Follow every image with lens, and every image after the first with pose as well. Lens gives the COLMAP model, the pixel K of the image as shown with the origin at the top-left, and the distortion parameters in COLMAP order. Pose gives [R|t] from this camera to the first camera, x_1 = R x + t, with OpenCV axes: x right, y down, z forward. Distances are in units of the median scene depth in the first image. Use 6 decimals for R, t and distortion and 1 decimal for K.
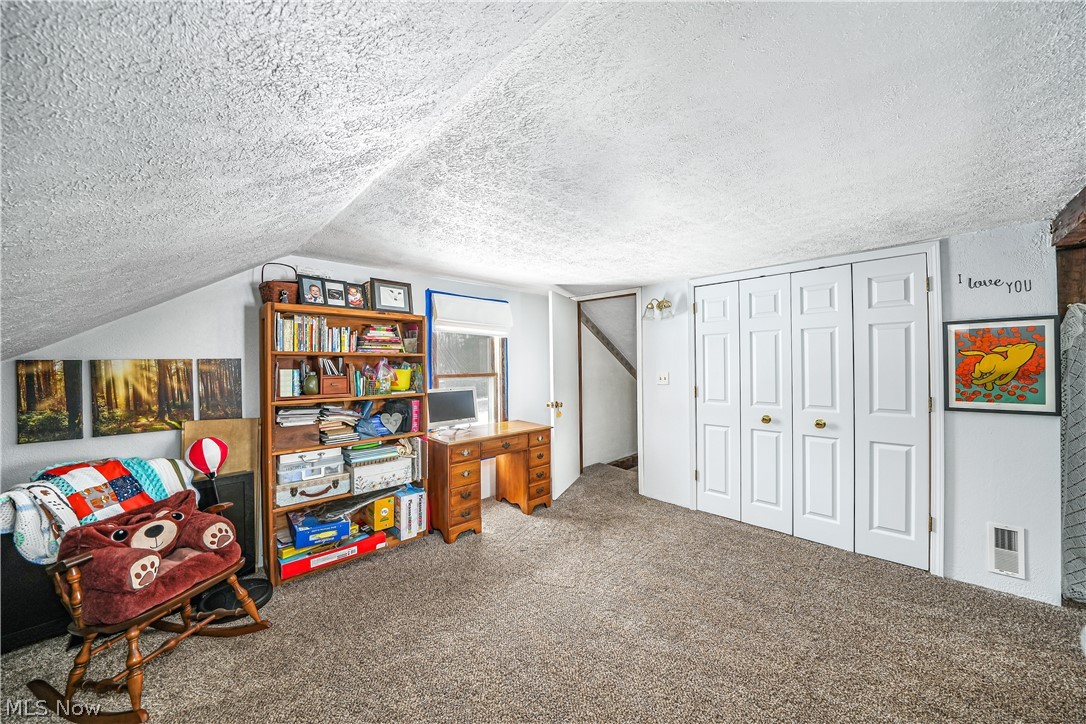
lens RADIAL K [[375.1, 0, 541.0], [0, 375.1, 364.0], [0, 0, 1]] dist [0.000293, -0.000121]
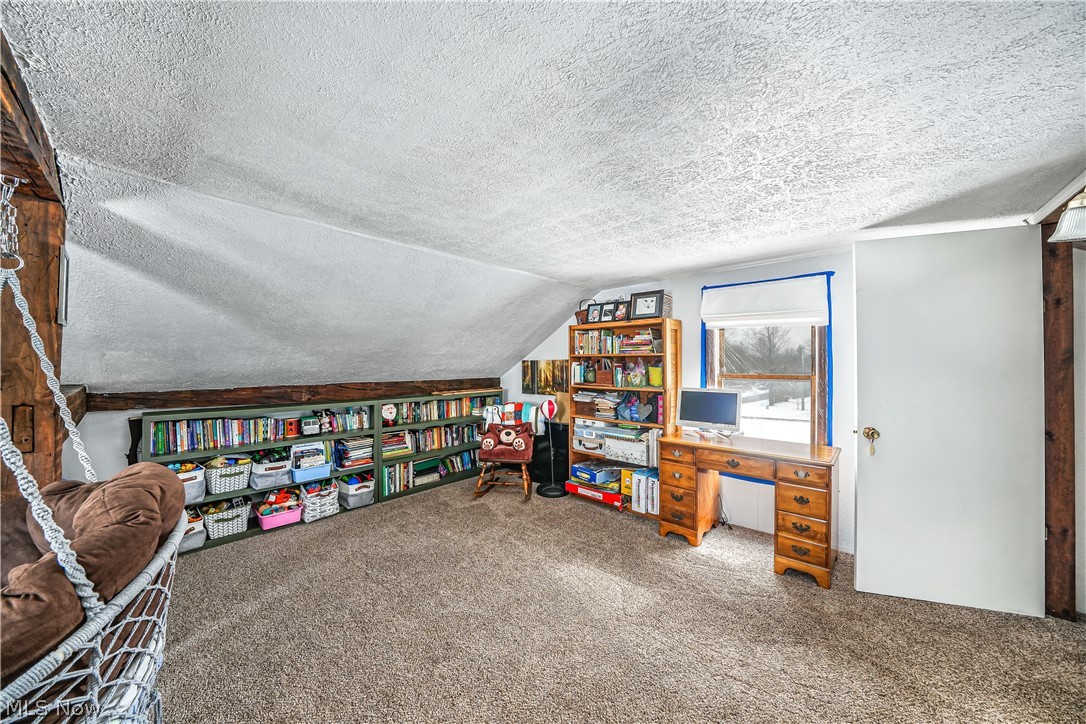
lens RADIAL K [[375.1, 0, 540.6], [0, 375.1, 362.6], [0, 0, 1]] dist [0.000293, -0.000121]
pose [[0.085836, 0.002380, -0.996306, 0.824171], [0.000262, 0.999997, 0.002411, -0.002845], [0.996309, -0.000468, 0.085835, 0.626408]]
